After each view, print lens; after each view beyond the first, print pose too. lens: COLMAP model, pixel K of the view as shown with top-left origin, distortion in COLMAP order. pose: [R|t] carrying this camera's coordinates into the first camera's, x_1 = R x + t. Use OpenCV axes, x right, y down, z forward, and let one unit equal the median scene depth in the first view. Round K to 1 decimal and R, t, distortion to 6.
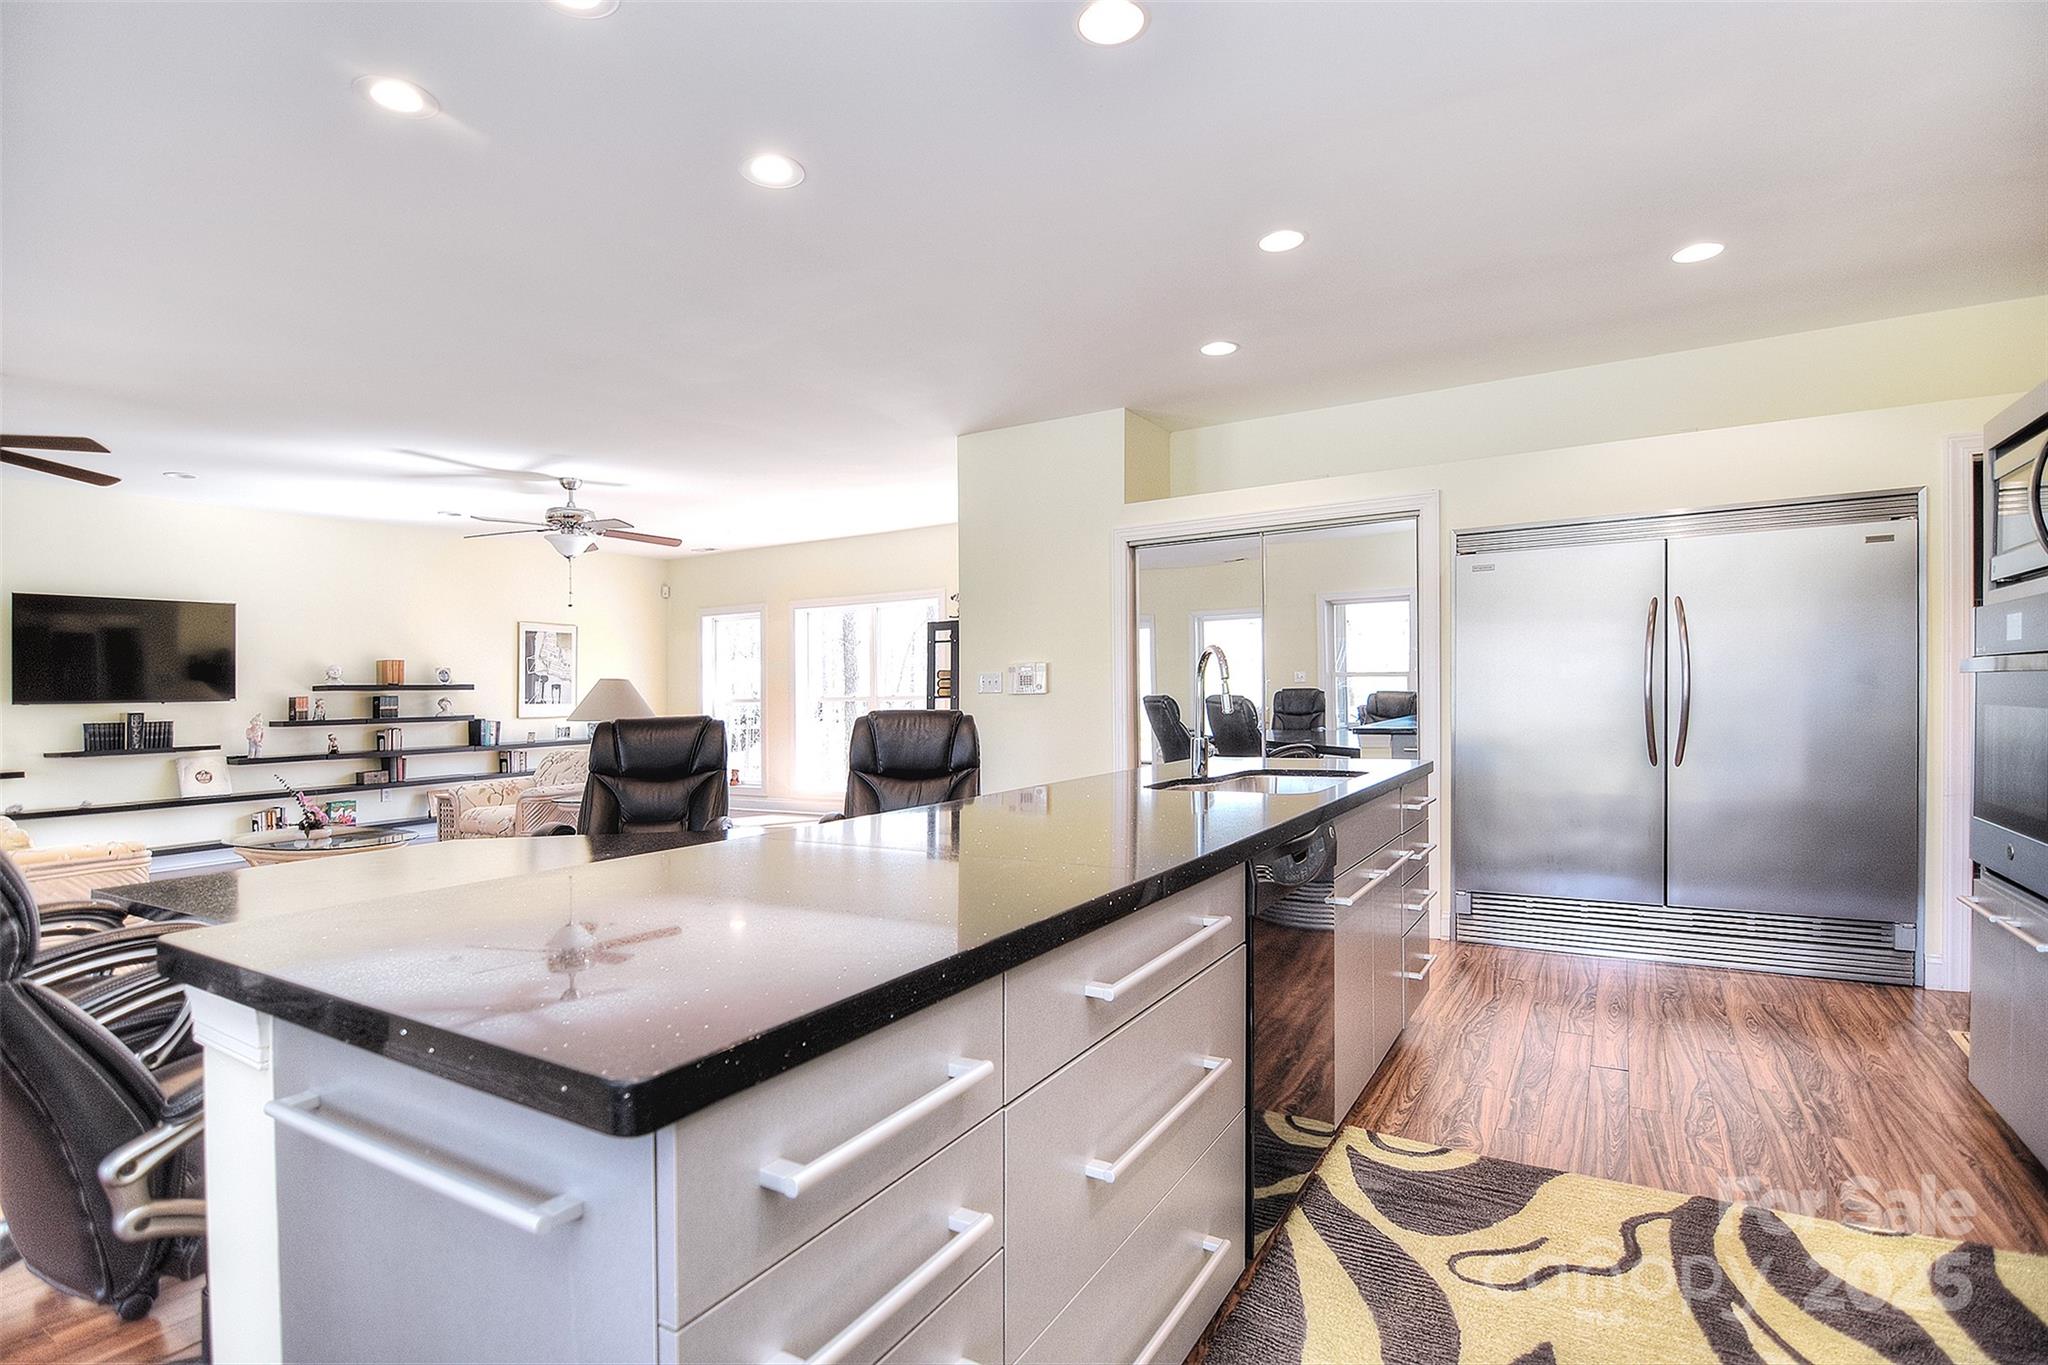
lens RADIAL K [[993.8, 0, 1021.9], [0, 993.8, 686.3], [0, 0, 1]] dist [-0.009882, -0.005574]
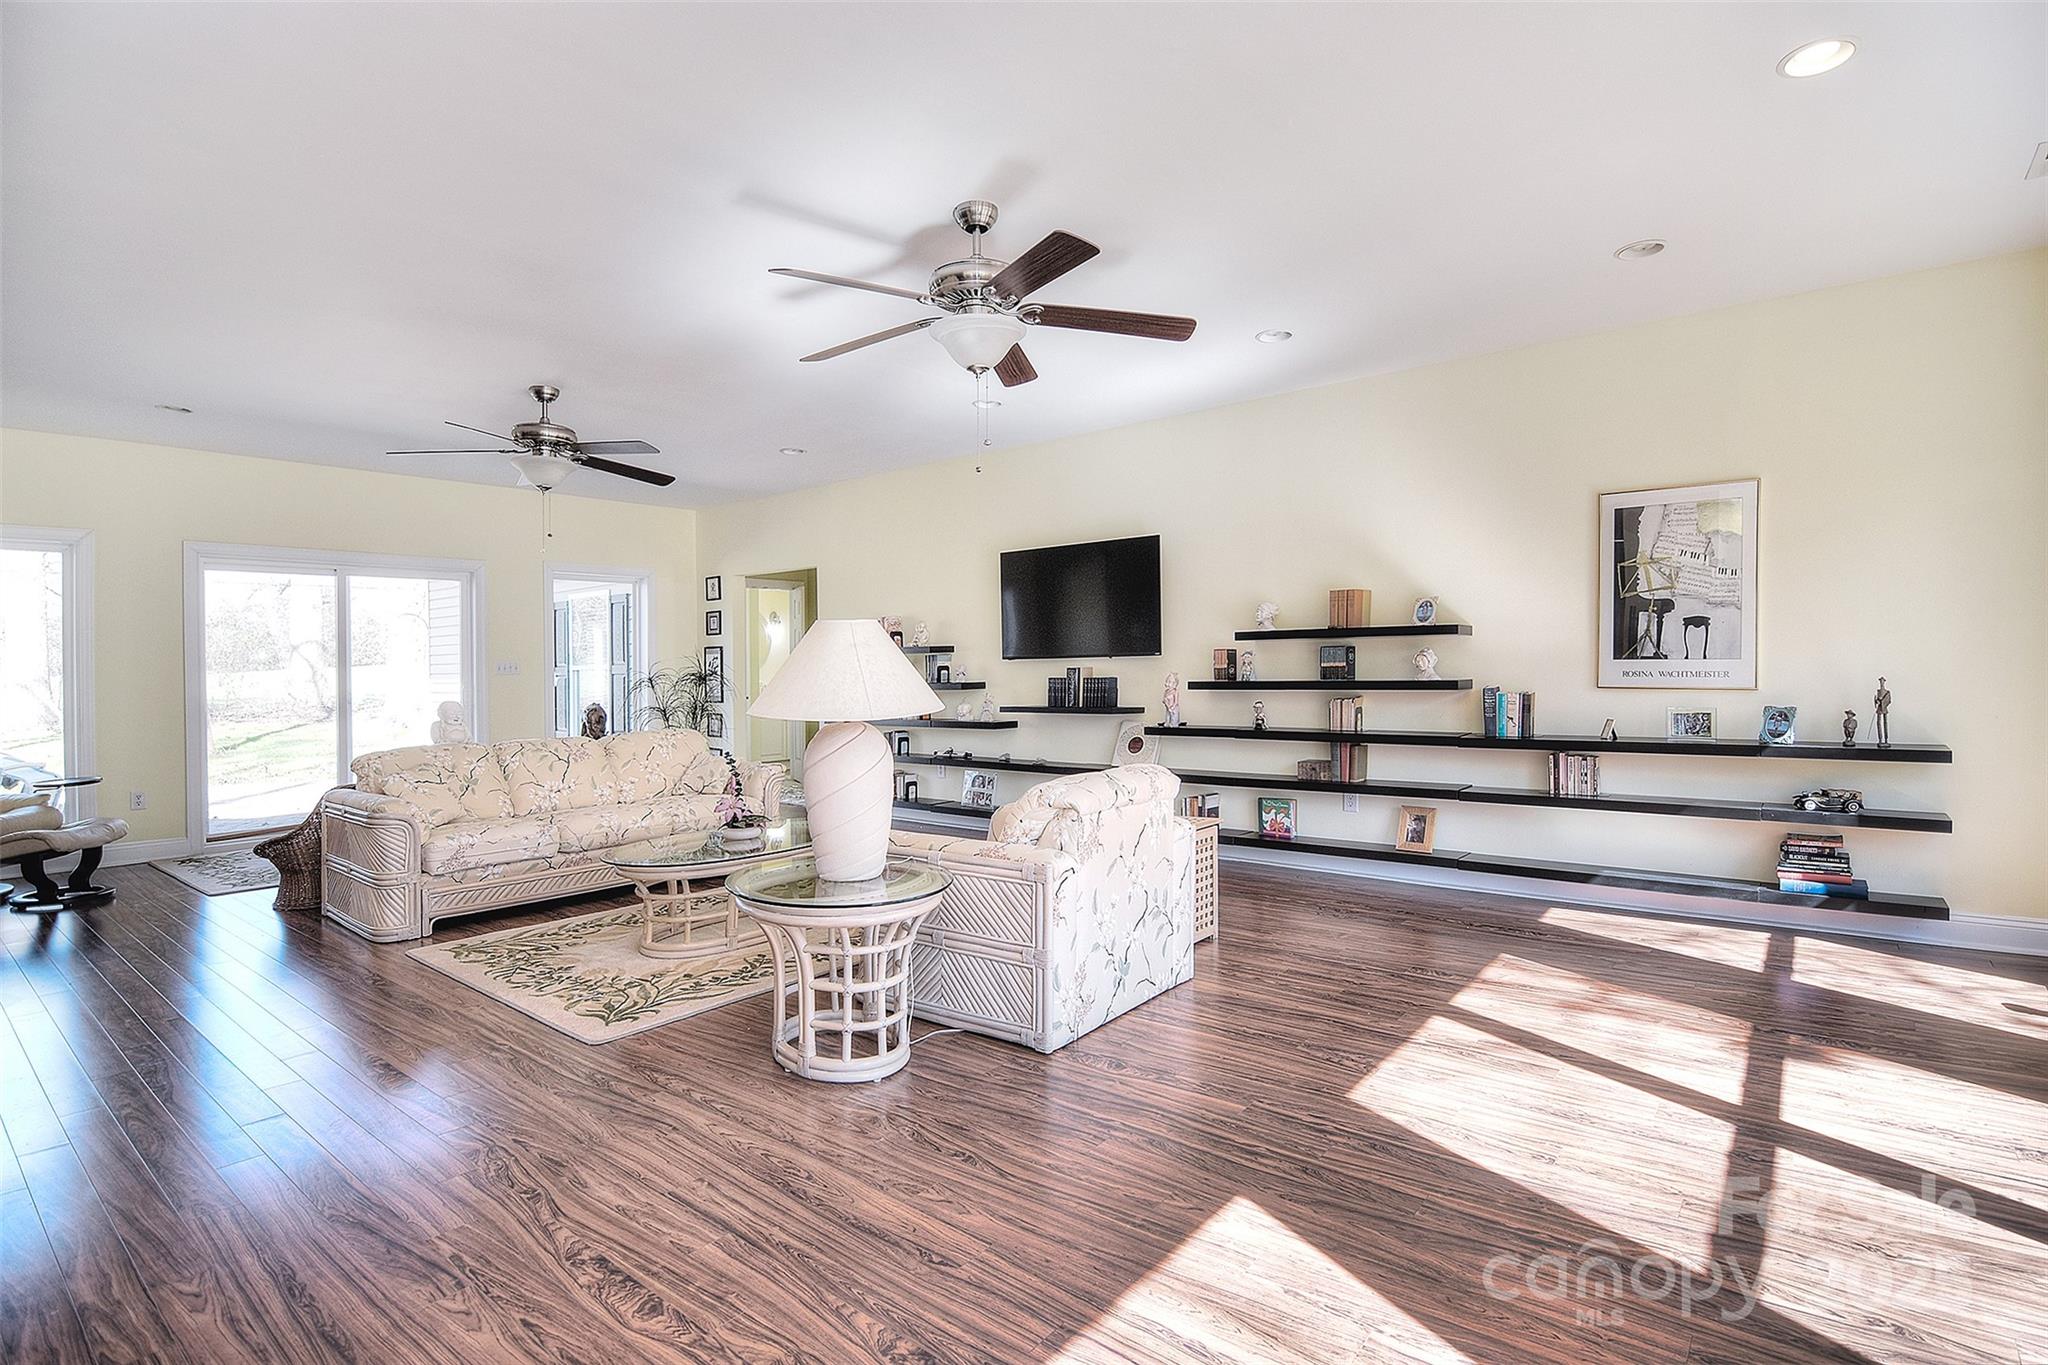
lens RADIAL K [[993.8, 0, 1022.0], [0, 993.8, 674.0], [0, 0, 1]] dist [-0.009882, -0.005574]
pose [[-0.146145, 0.031643, -0.988757, 0.024010], [0.026424, 0.999257, 0.028073, 0.004239], [0.988910, -0.022025, -0.146873, 0.945161]]
